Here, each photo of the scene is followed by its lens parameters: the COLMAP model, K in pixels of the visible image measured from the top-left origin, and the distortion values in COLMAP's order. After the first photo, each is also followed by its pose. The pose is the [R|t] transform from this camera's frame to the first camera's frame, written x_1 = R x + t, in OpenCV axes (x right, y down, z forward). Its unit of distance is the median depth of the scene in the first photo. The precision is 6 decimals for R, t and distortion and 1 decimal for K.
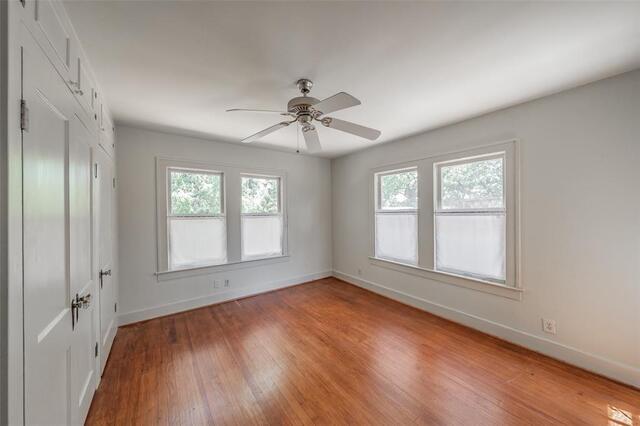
lens RADIAL K [[217.4, 0, 320.0], [0, 217.4, 213.0], [0, 0, 1]] dist [-0.000714, -0.000052]
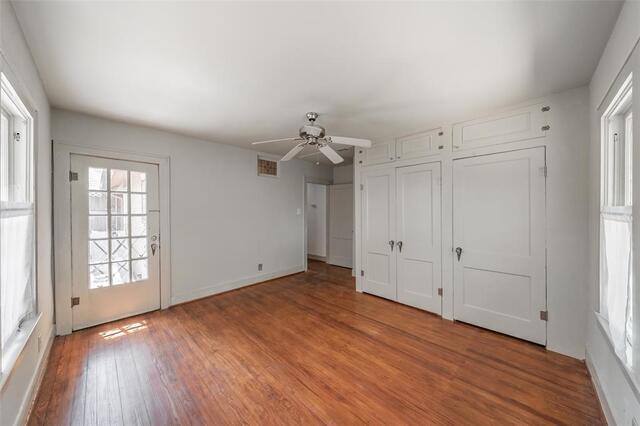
lens RADIAL K [[222.0, 0, 324.4], [0, 222.0, 213.7], [0, 0, 1]] dist [-0.000701, -0.000099]
pose [[-0.984500, 0.016532, -0.174603, 0.054561], [0.015189, 0.999844, 0.009024, 0.004098], [0.174724, 0.006232, -0.984598, 1.269250]]
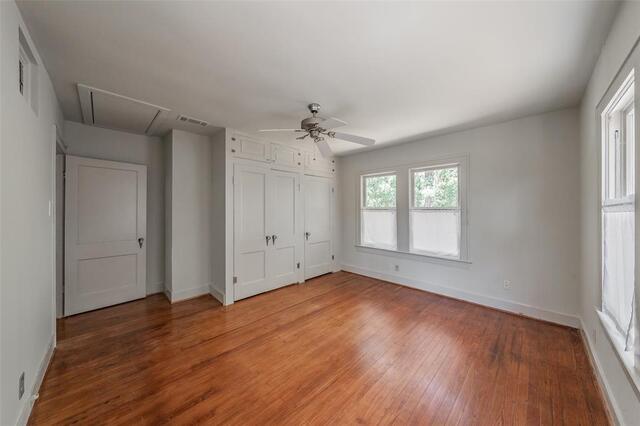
lens RADIAL K [[217.4, 0, 320.0], [0, 217.4, 213.0], [0, 0, 1]] dist [-0.000714, -0.000052]
pose [[0.158801, 0.032444, -0.986777, 0.651545], [0.000672, 0.999456, 0.032969, -0.006591], [0.987310, -0.005898, 0.158693, 0.433832]]
